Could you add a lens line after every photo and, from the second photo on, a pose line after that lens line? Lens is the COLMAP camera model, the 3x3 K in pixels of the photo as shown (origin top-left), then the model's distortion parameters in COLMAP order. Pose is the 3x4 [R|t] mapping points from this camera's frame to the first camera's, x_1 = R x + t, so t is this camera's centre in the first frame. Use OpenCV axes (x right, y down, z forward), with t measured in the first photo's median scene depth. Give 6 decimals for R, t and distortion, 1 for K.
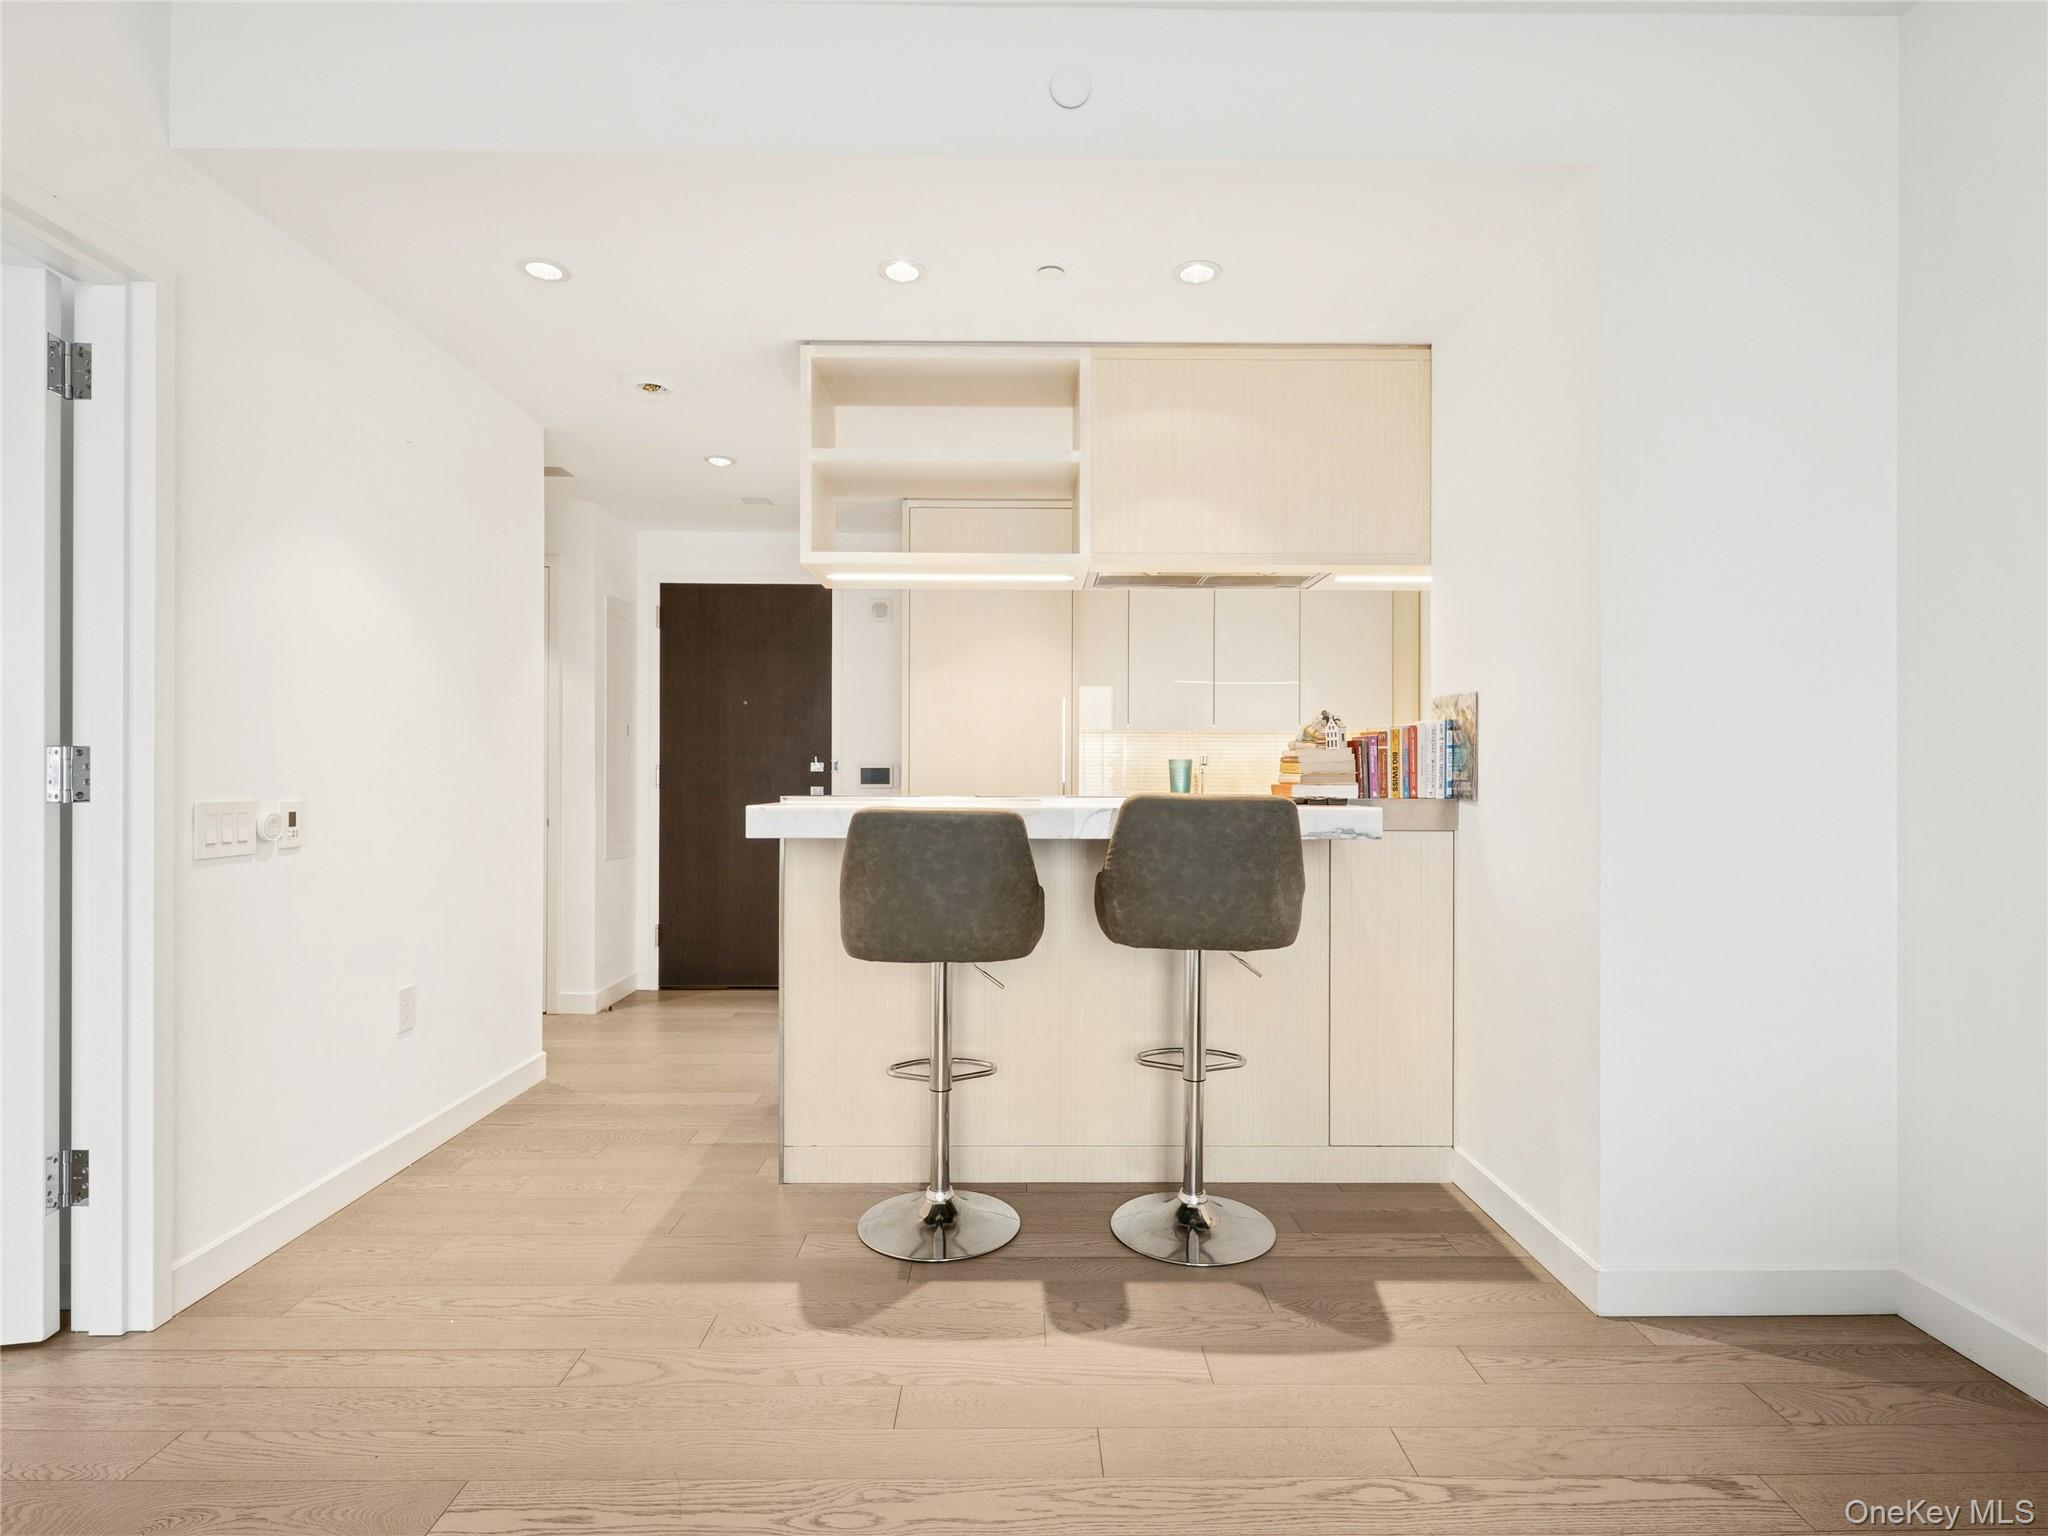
lens RADIAL K [[1022.6, 0, 1060.4], [0, 1022.6, 768.4], [0, 0, 1]] dist [0.000298, 0.000293]
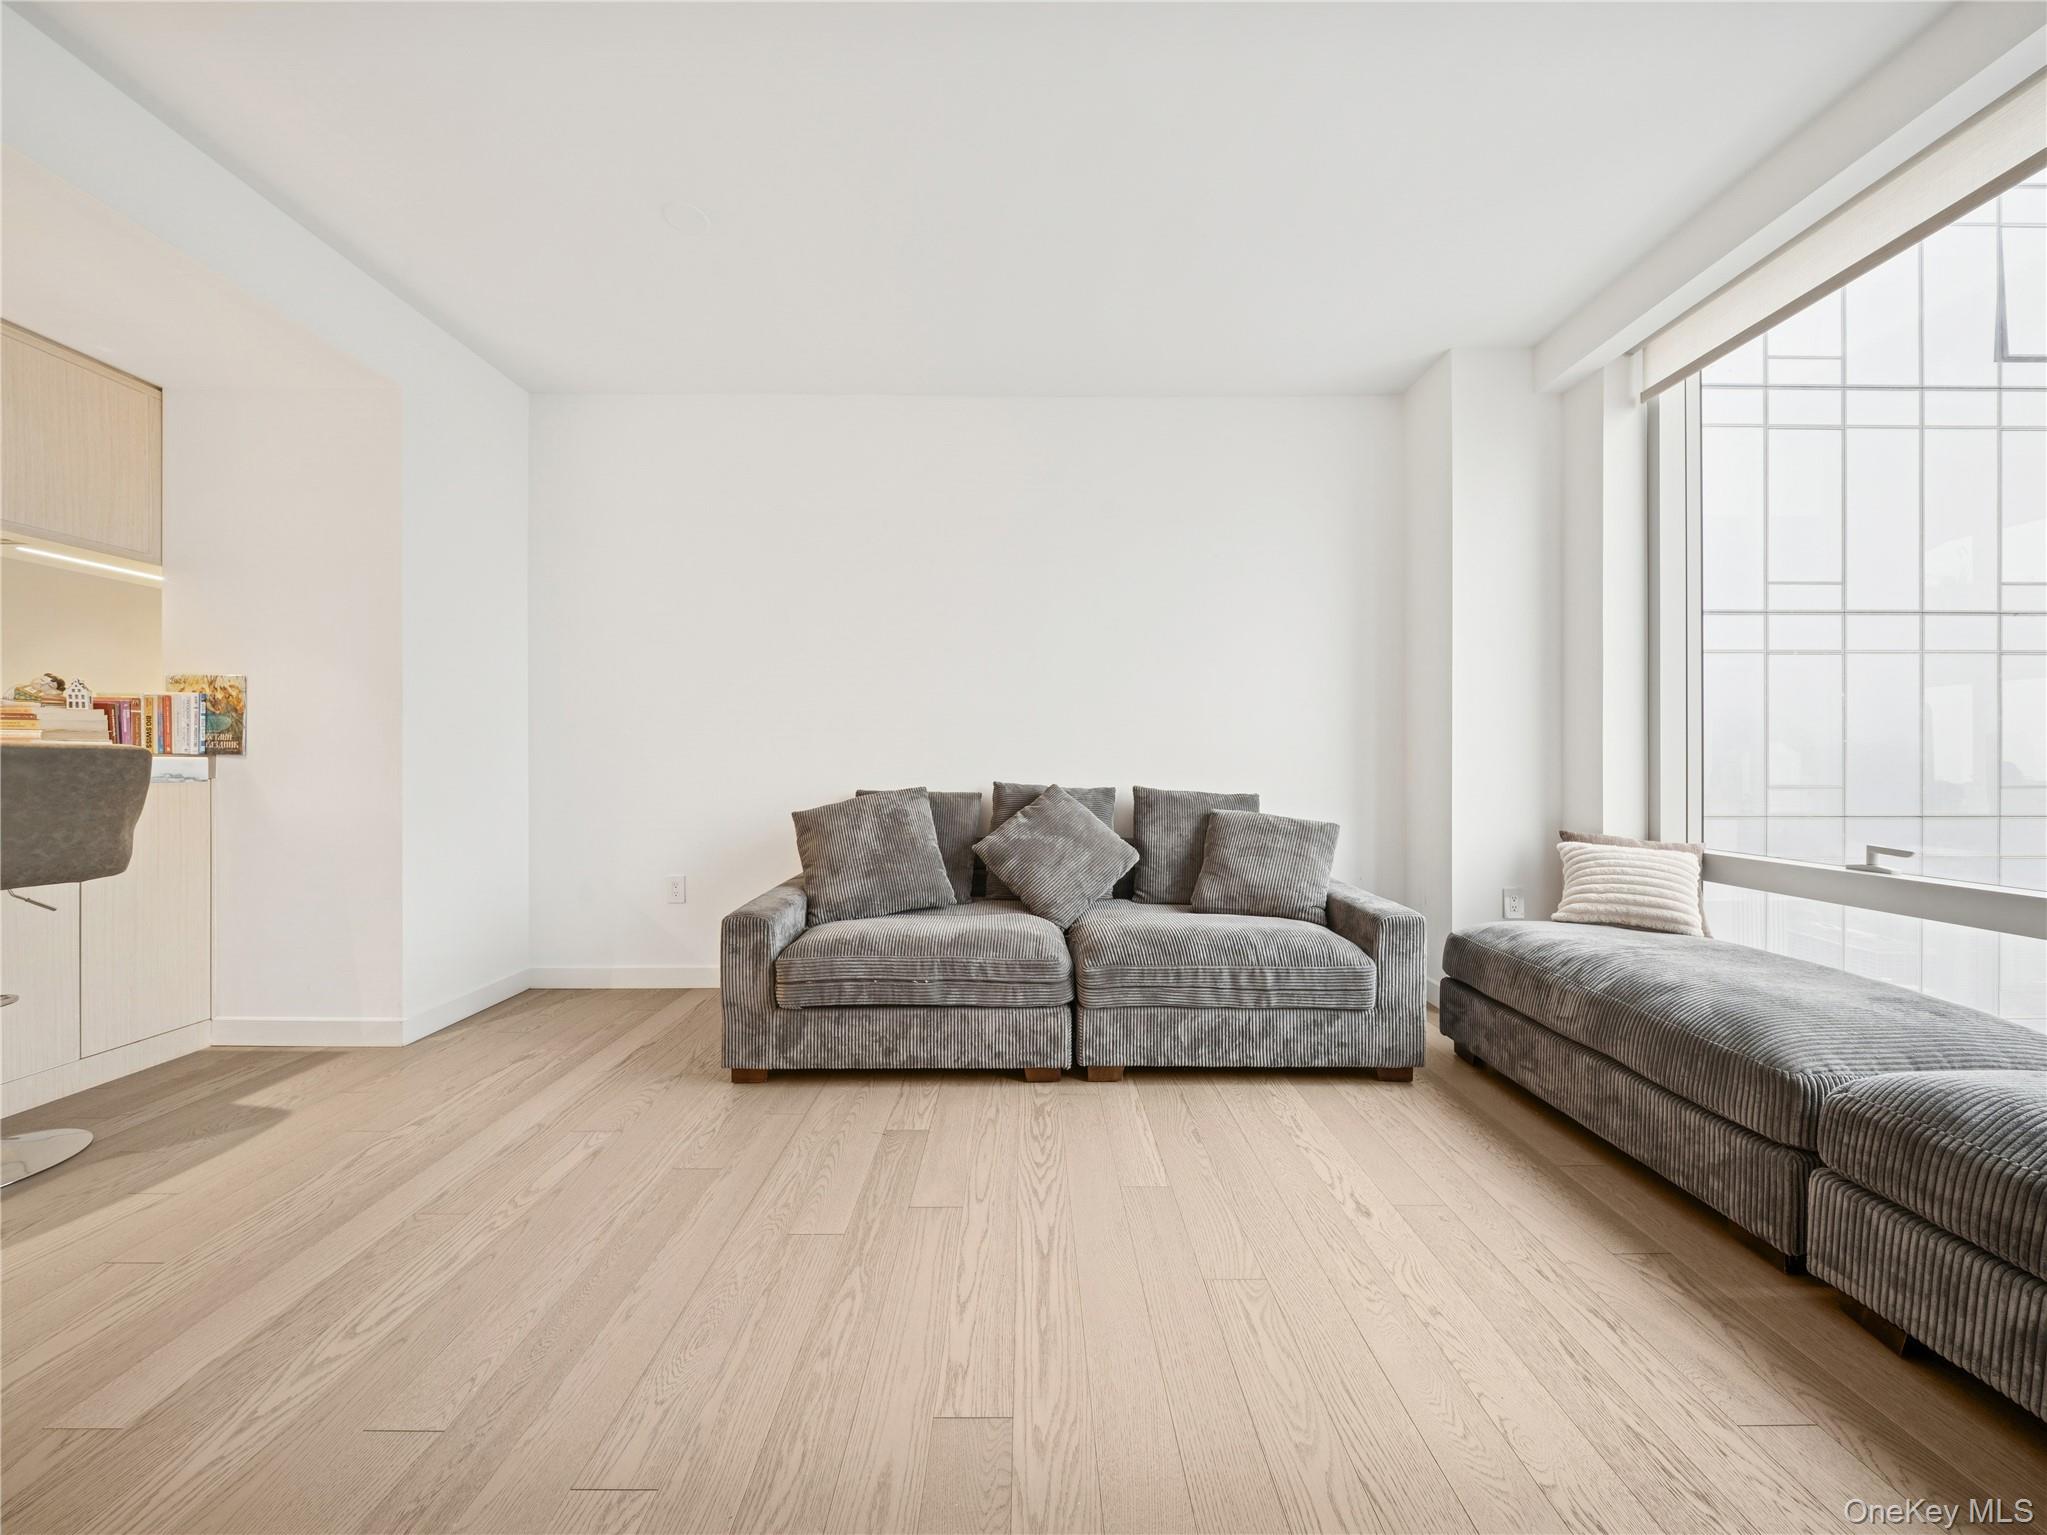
lens RADIAL K [[683.9, 0, 994.3], [0, 683.9, 767.6], [0, 0, 1]] dist [-0.000415, -0.001303]
pose [[0.053825, -0.008313, 0.998516, -0.447534], [-0.010208, 0.999909, 0.008875, 0.029435], [-0.998498, -0.010670, 0.053736, -0.050539]]
